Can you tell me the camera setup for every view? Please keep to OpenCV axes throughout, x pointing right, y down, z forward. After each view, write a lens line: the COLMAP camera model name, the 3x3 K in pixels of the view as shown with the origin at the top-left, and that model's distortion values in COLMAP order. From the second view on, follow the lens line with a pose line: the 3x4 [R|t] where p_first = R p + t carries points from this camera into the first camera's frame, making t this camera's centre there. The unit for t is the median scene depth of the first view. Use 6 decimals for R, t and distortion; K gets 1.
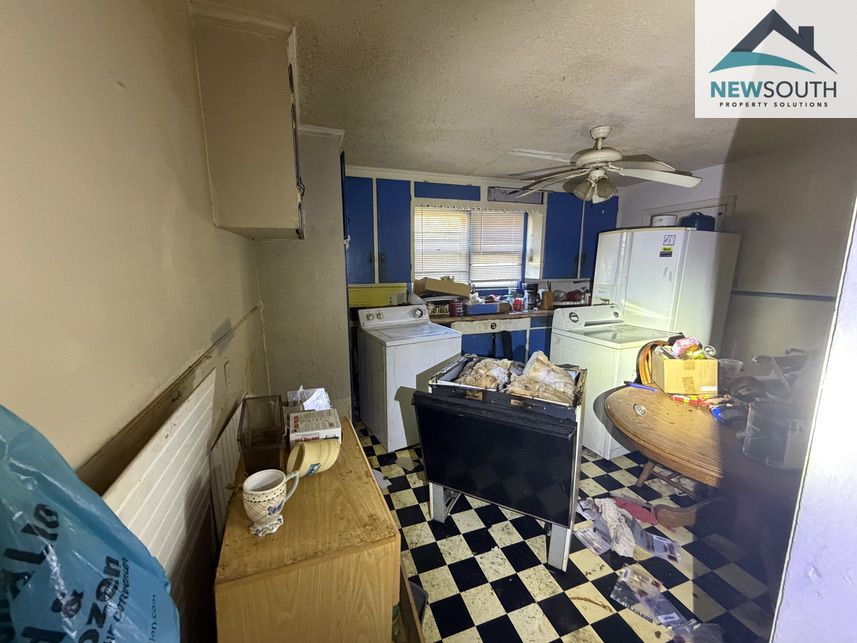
lens RADIAL K [[340.0, 0, 426.1], [0, 340.0, 322.8], [0, 0, 1]] dist [0.000428, -0.000354]
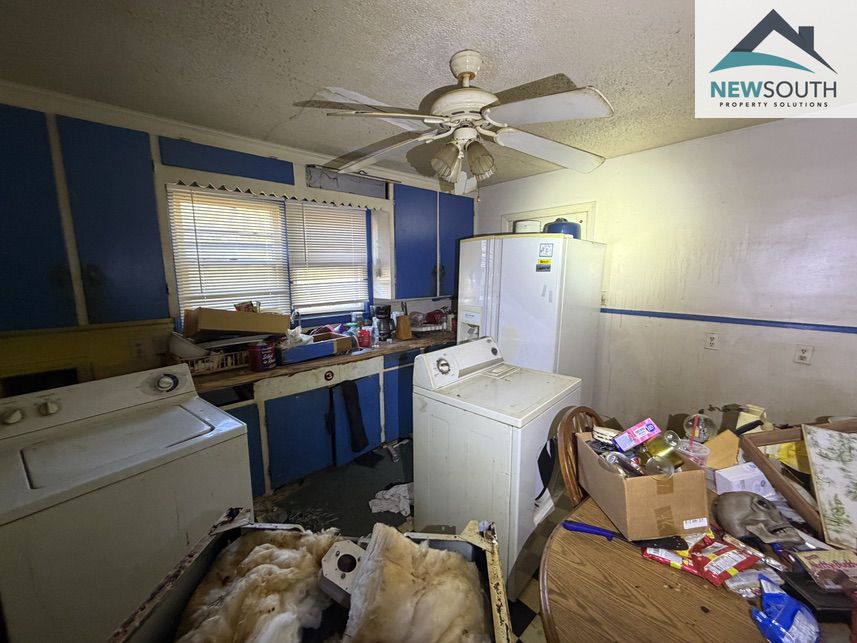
lens RADIAL K [[340.0, 0, 424.6], [0, 340.0, 323.1], [0, 0, 1]] dist [0.000428, -0.000354]
pose [[0.920237, -0.065542, 0.385833, 0.127865], [0.074244, 0.997211, -0.007679, -0.077433], [-0.384254, 0.035712, 0.922537, 0.335756]]
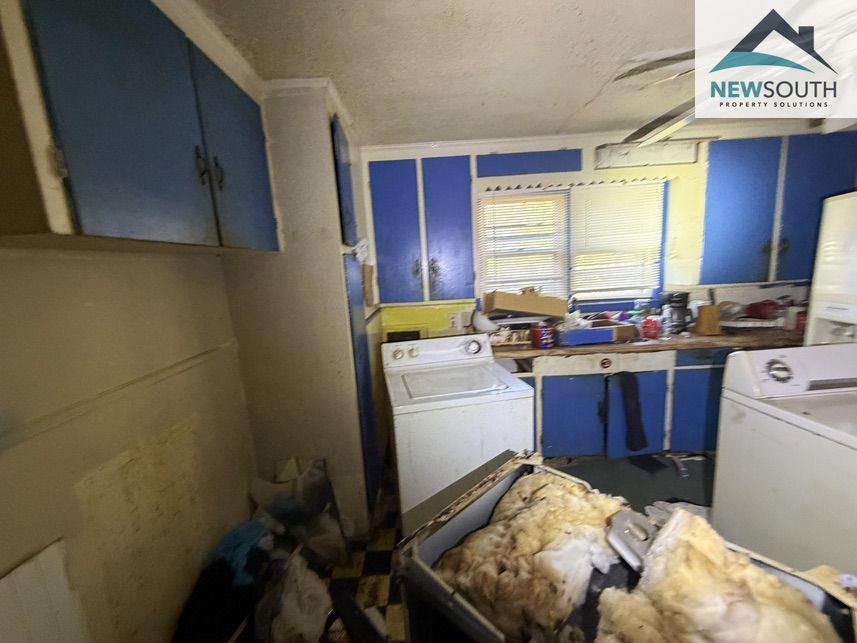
lens RADIAL K [[340.0, 0, 425.0], [0, 340.0, 321.0], [0, 0, 1]] dist [0.000428, -0.000354]
pose [[0.941843, -0.000668, -0.336054, 0.099284], [-0.003178, 0.999936, -0.010894, -0.065177], [0.336040, 0.011328, 0.941780, 0.302527]]
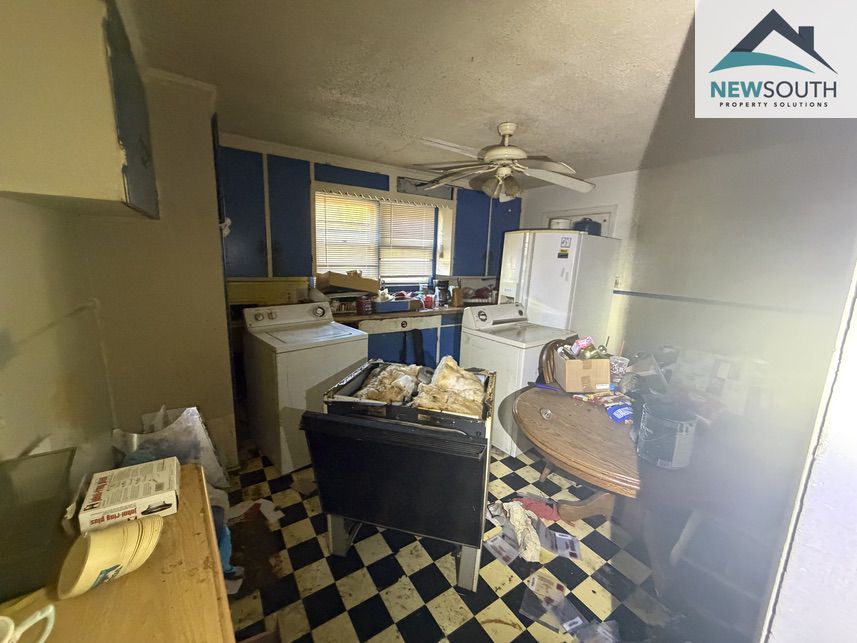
lens RADIAL K [[340.0, 0, 425.6], [0, 340.0, 322.7], [0, 0, 1]] dist [0.000428, -0.000354]
pose [[0.969672, -0.011112, 0.244159, 0.025405], [0.006558, 0.999789, 0.019456, -0.013896], [-0.244324, -0.017264, 0.969540, 0.063258]]
